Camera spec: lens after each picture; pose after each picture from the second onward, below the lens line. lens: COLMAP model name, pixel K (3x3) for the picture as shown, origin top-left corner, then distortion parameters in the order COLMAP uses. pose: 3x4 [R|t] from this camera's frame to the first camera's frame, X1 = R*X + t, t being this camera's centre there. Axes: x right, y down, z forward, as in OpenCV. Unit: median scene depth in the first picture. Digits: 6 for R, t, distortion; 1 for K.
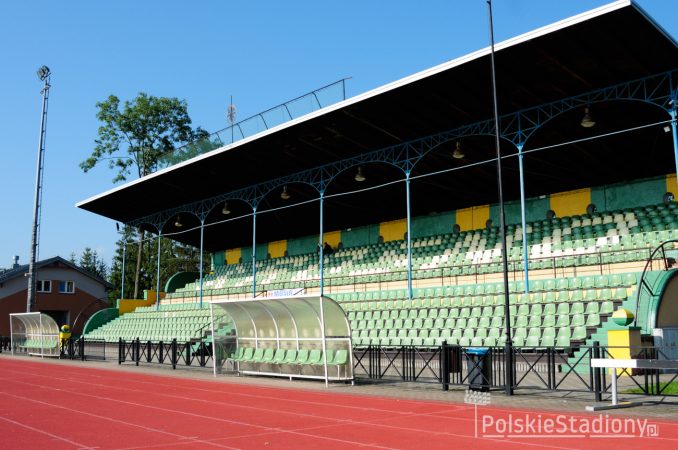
lens RADIAL K [[746.7, 0, 339.0], [0, 746.7, 225.0], [0, 0, 1]] dist [-0.001547, -0.001600]
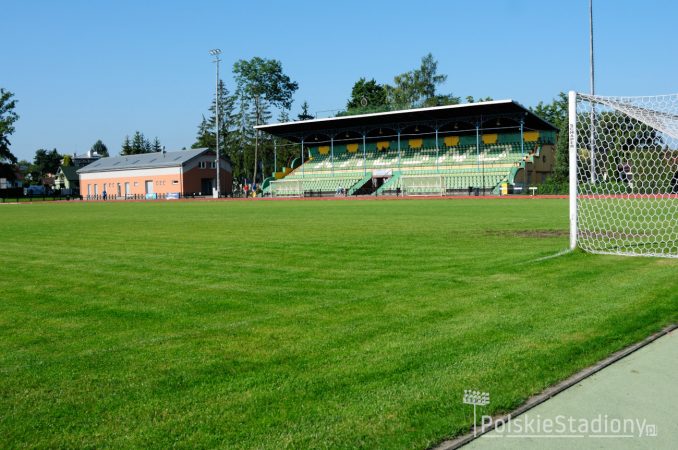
lens RADIAL K [[746.7, 0, 339.0], [0, 746.7, 225.0], [0, 0, 1]] dist [-0.001547, -0.001600]
pose [[0.990230, -0.026657, 0.136875, -0.389793], [-0.000329, 0.981109, 0.193456, -0.153568], [-0.139446, -0.191611, 0.971514, -1.033331]]
